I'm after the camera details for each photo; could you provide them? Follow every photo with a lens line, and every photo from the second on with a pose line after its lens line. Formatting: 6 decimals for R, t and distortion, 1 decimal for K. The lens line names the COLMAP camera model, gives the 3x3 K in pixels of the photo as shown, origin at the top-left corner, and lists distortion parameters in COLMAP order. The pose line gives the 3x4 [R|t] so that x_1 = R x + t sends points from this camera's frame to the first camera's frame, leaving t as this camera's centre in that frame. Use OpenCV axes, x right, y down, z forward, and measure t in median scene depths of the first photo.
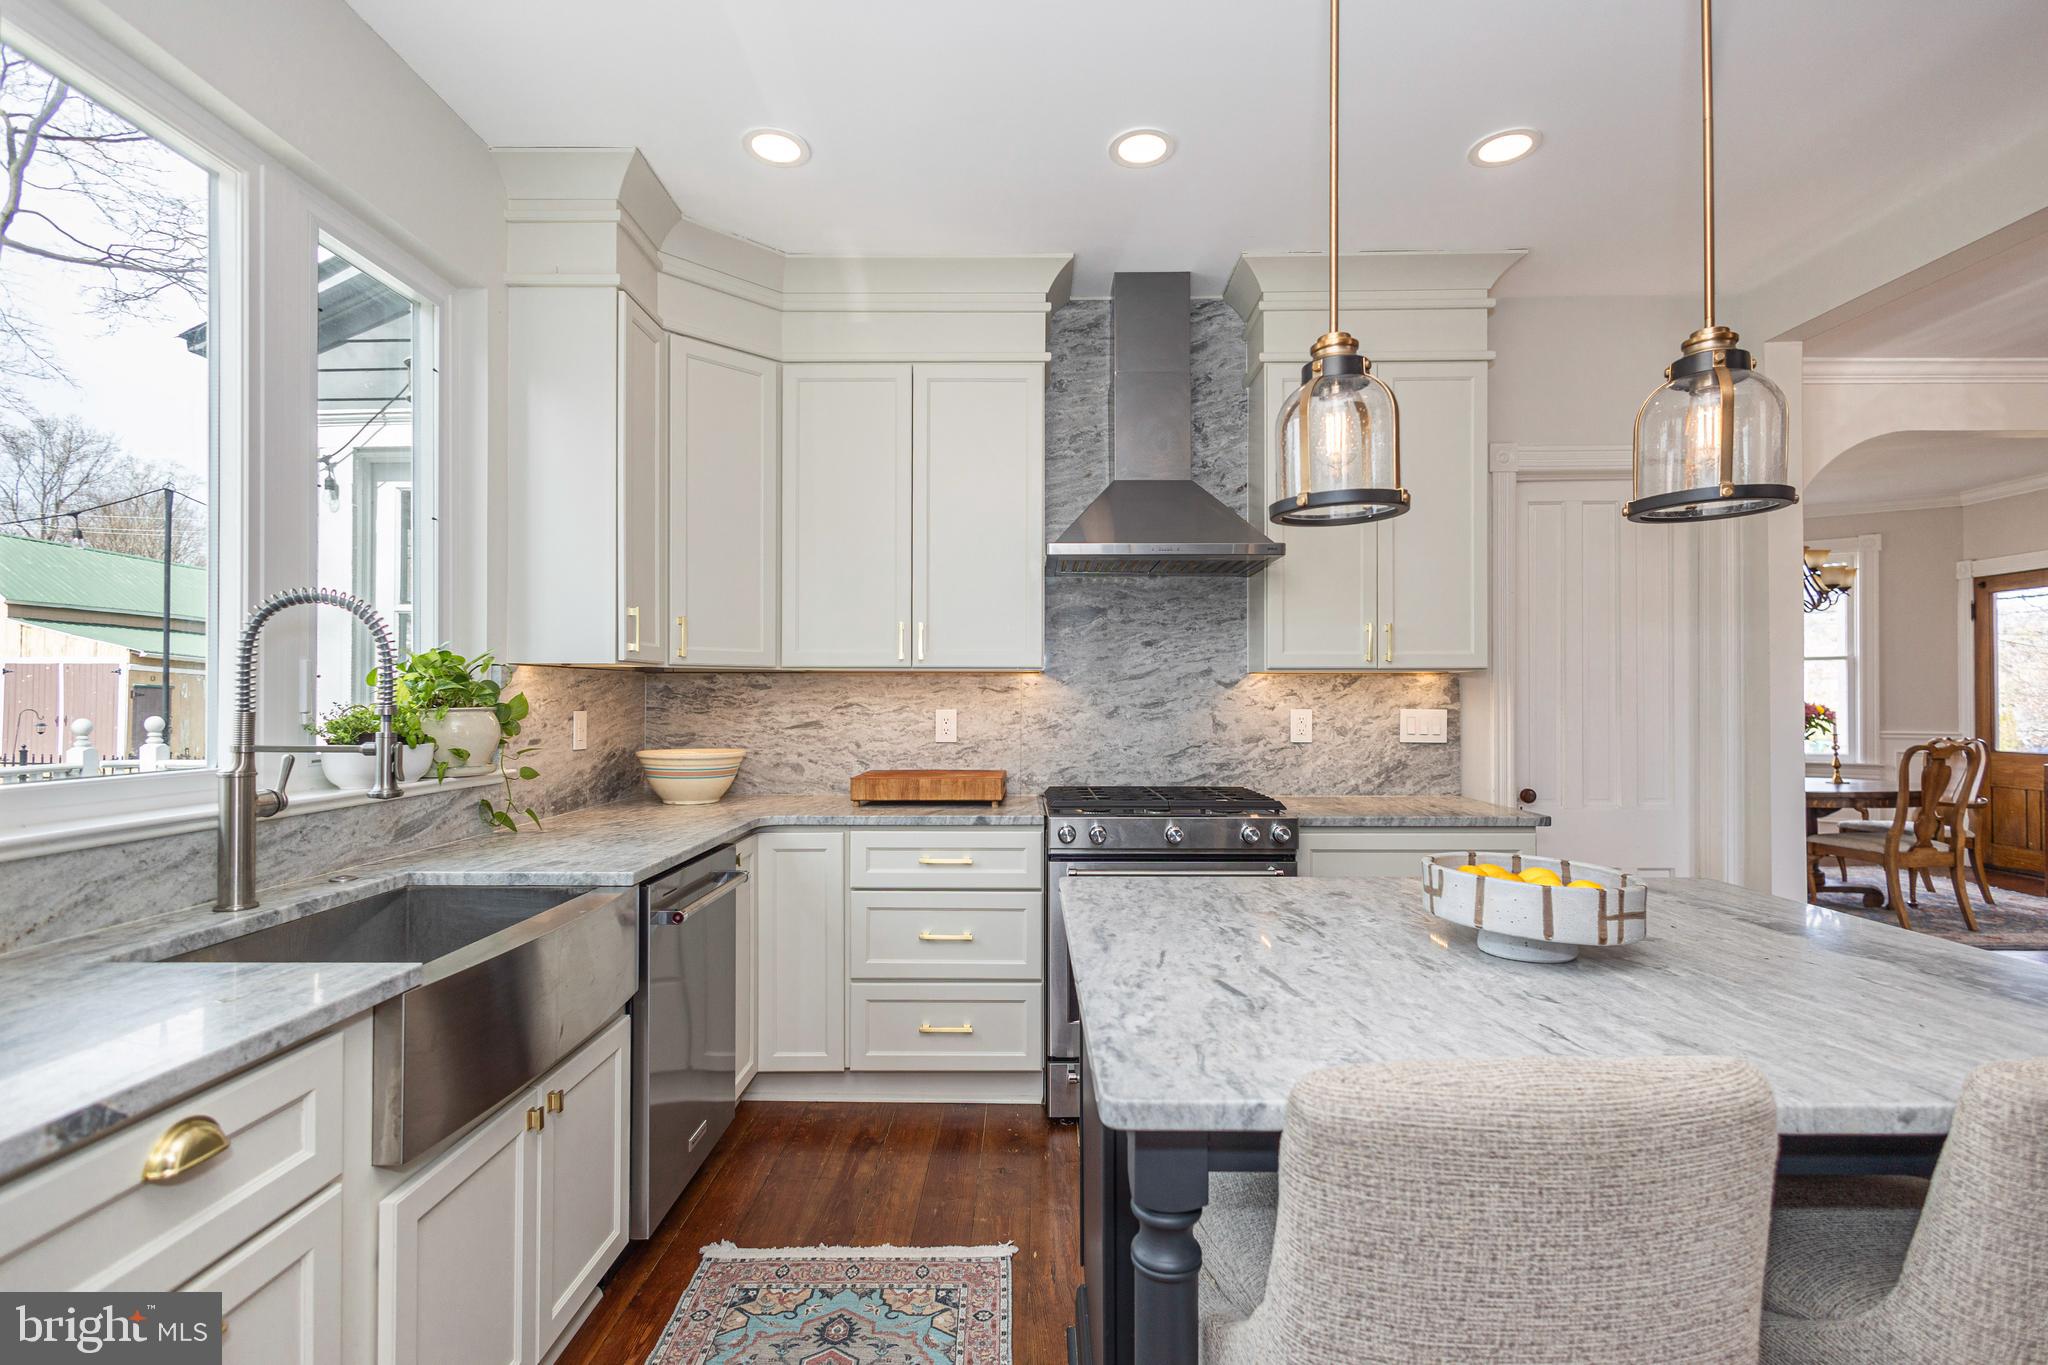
lens RADIAL K [[958.0, 0, 1026.0], [0, 958.0, 685.9], [0, 0, 1]] dist [0.006542, -0.000878]
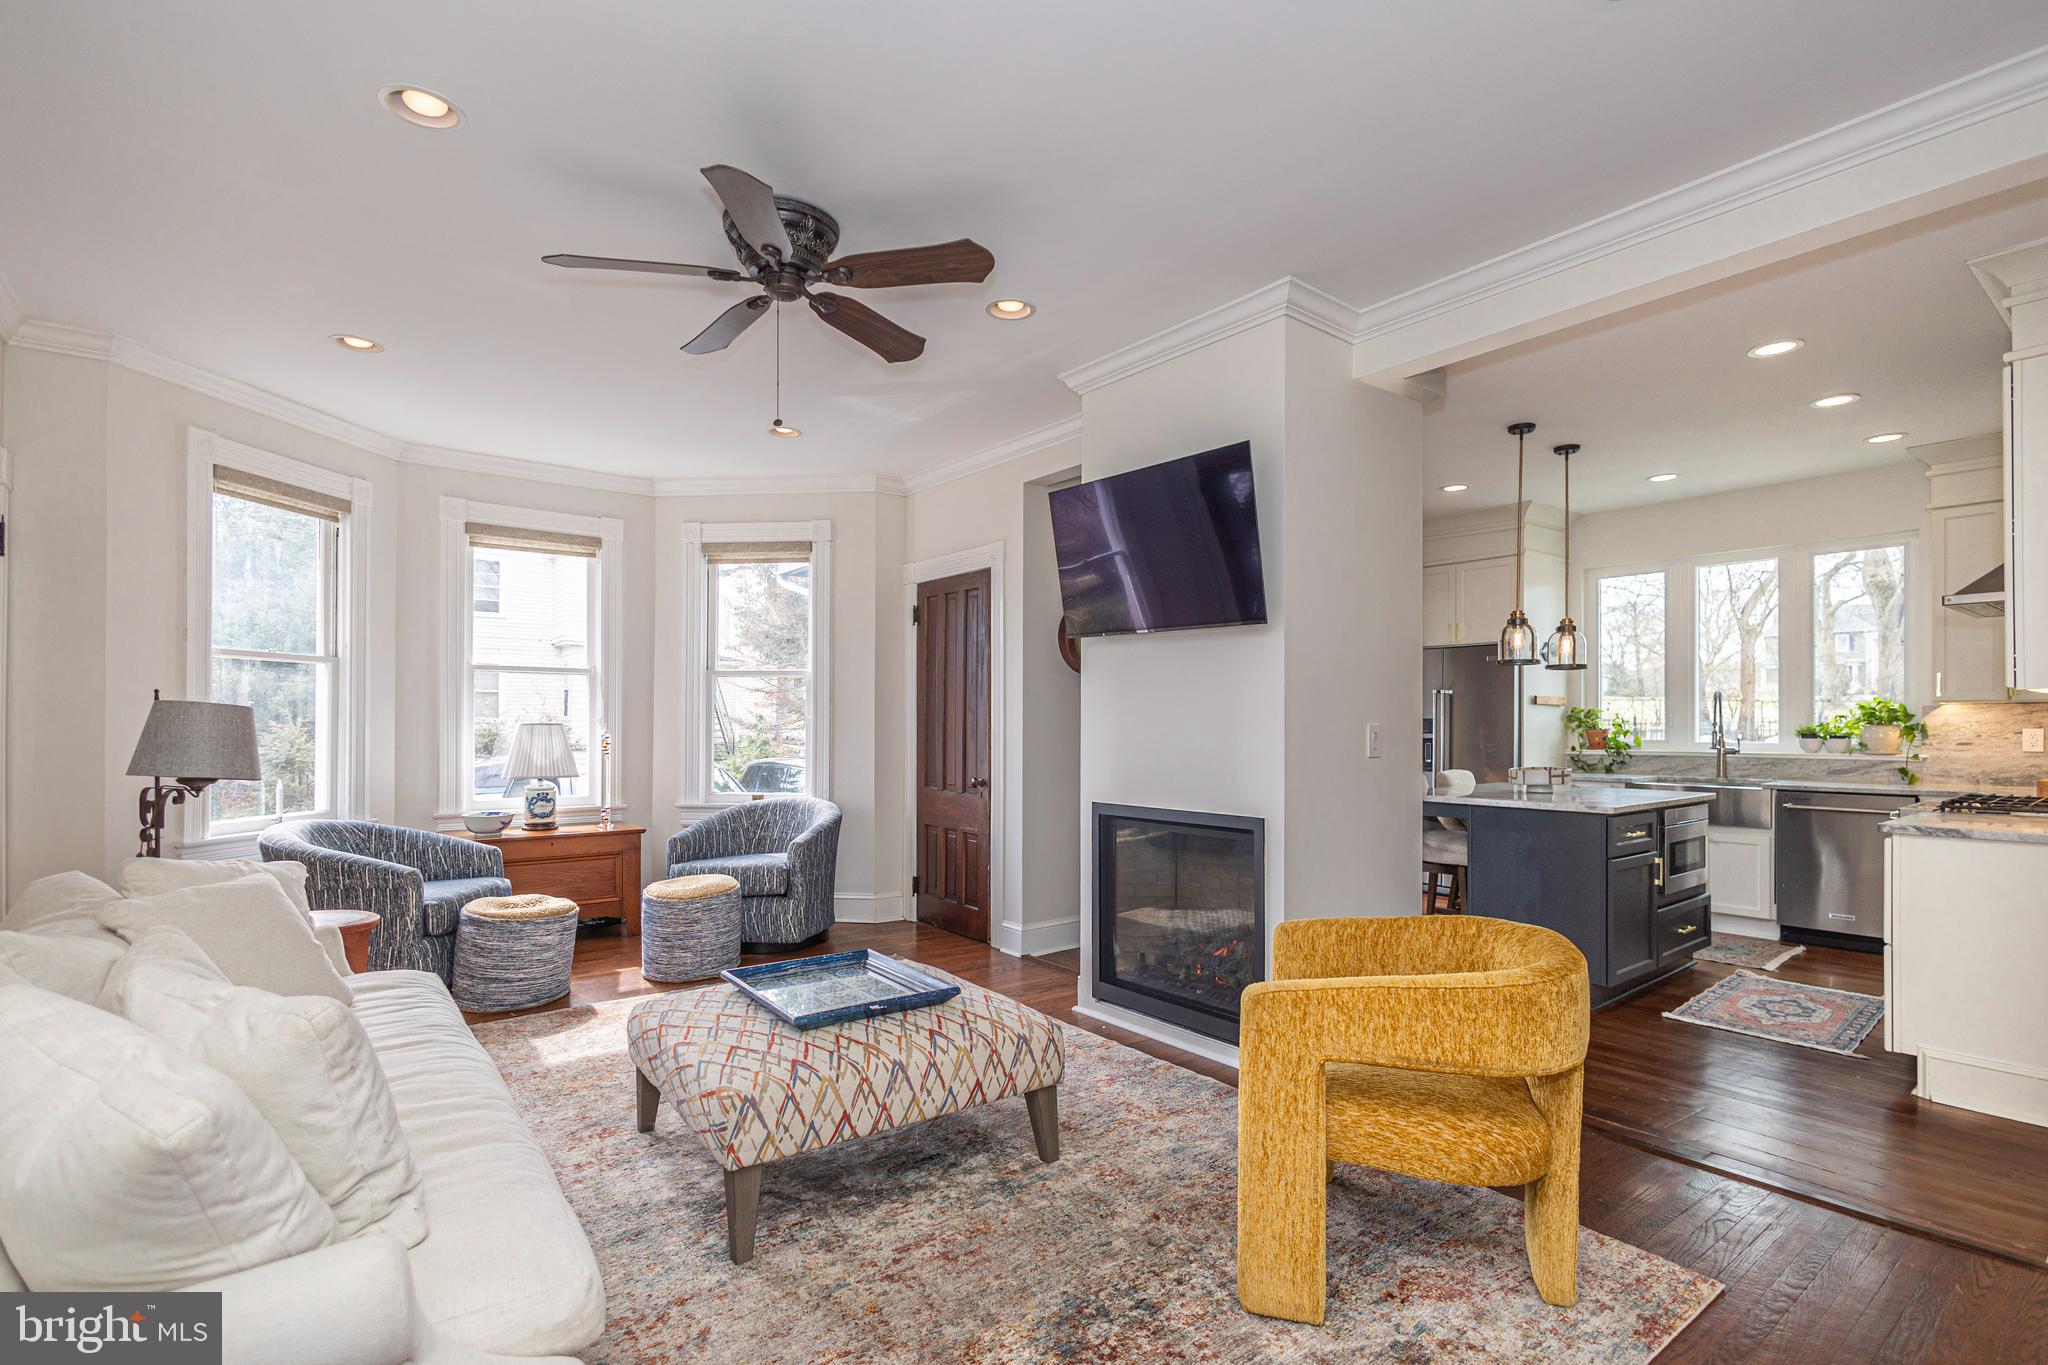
lens RADIAL K [[958.0, 0, 1028.2], [0, 958.0, 724.7], [0, 0, 1]] dist [0.006542, -0.000878]
pose [[-0.782975, -0.002172, -0.622049, 1.711211], [0.004915, 0.999941, -0.009678, 0.022385], [0.622034, -0.010635, -0.782918, 1.056533]]
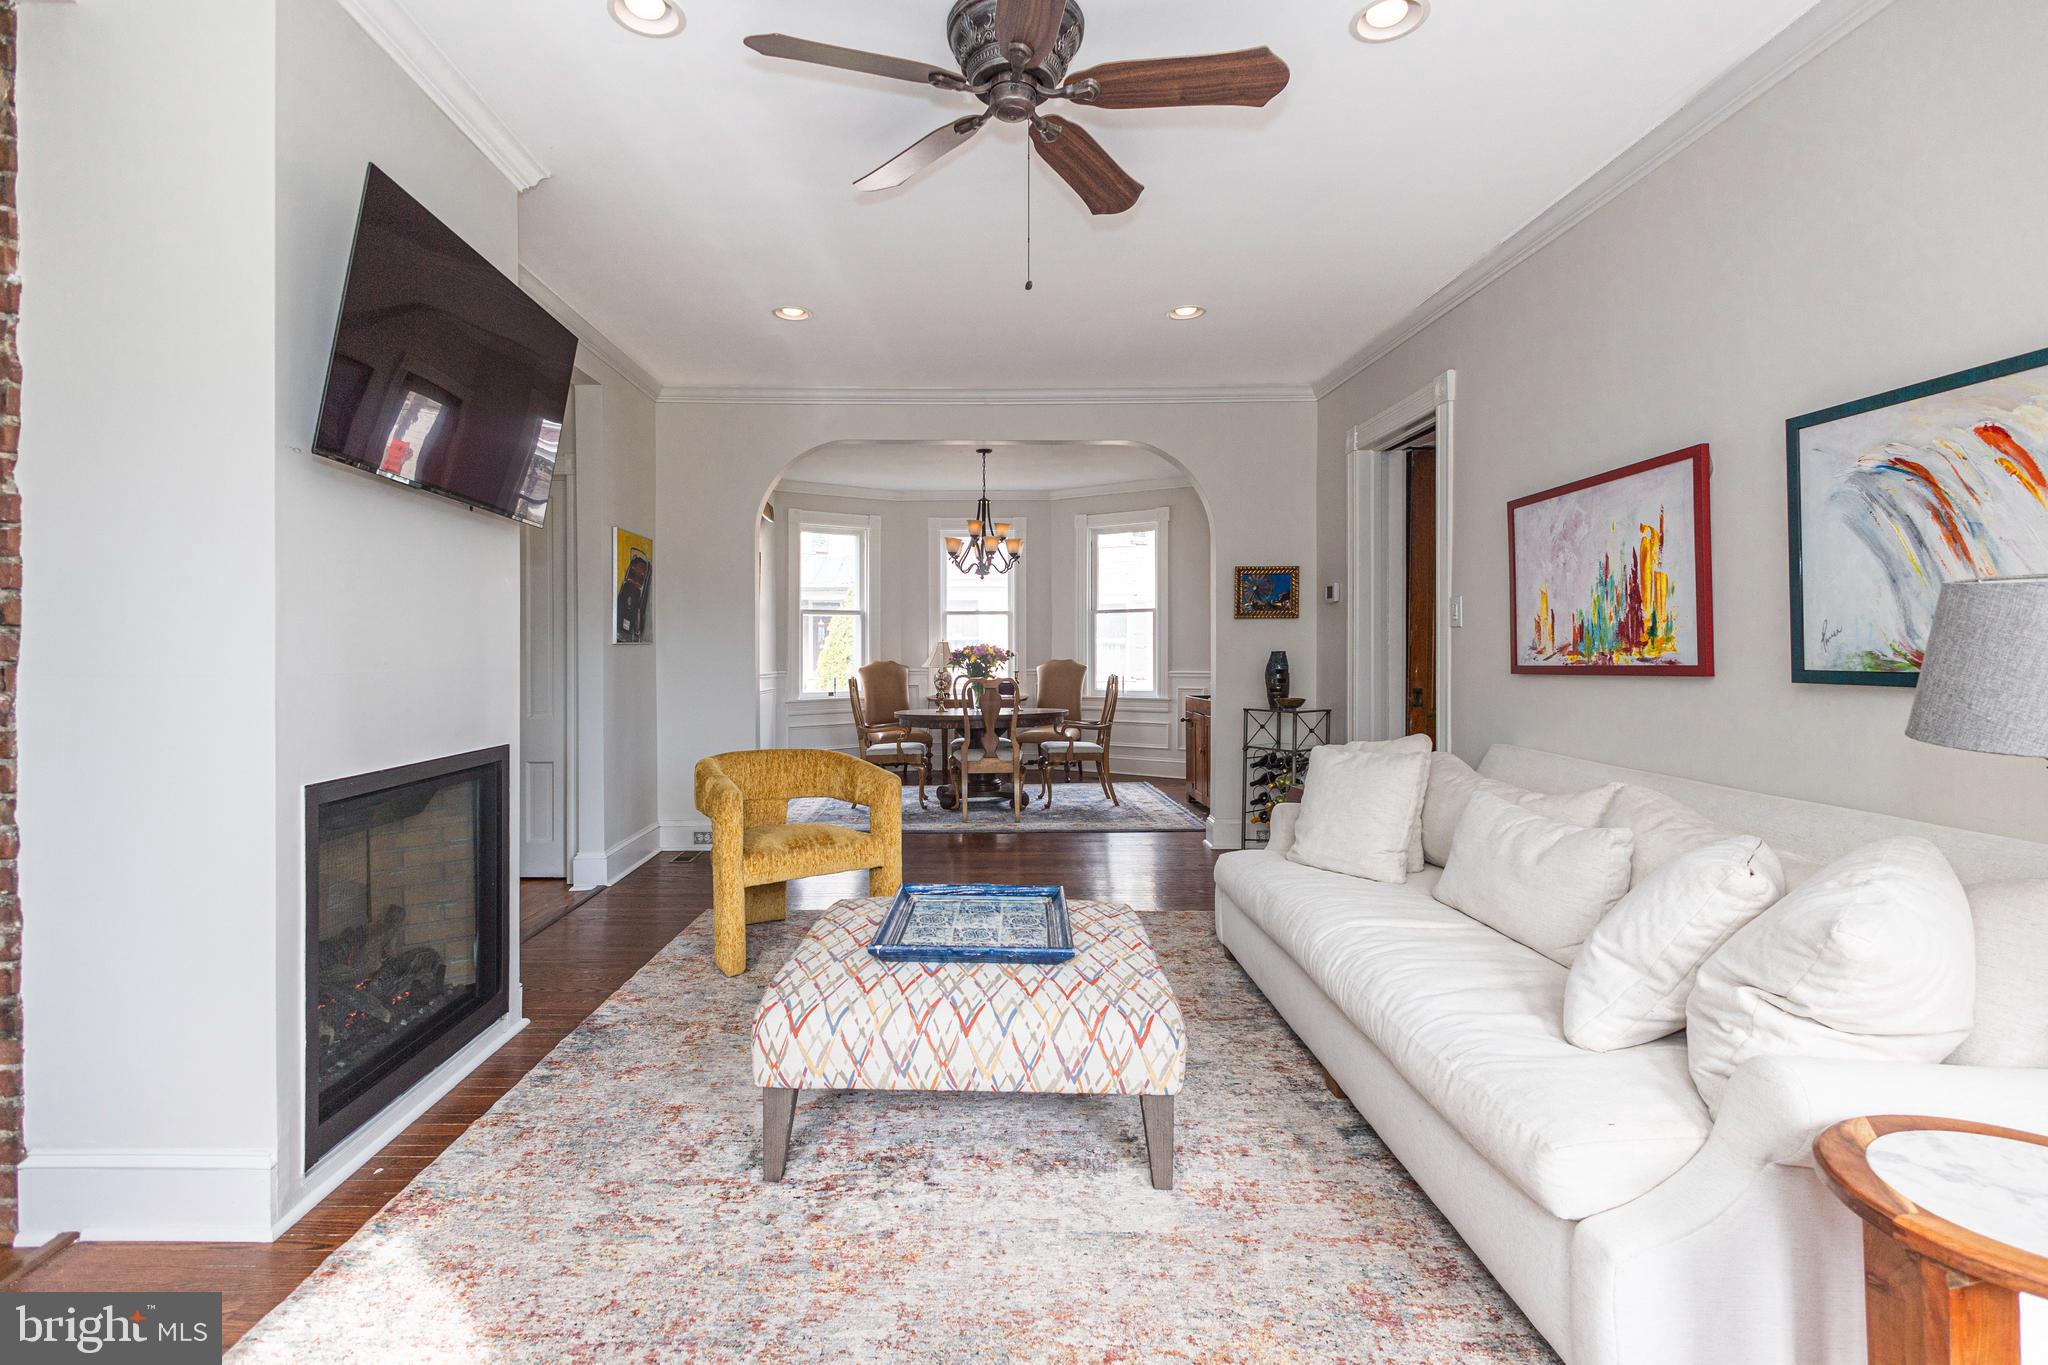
lens RADIAL K [[958.0, 0, 987.4], [0, 958.0, 664.1], [0, 0, 1]] dist [0.006542, -0.000878]
pose [[0.999746, -0.002839, 0.022355, 1.326437], [0.002266, 0.999670, 0.025603, 0.016895], [-0.022420, -0.025545, 0.999422, -0.415772]]
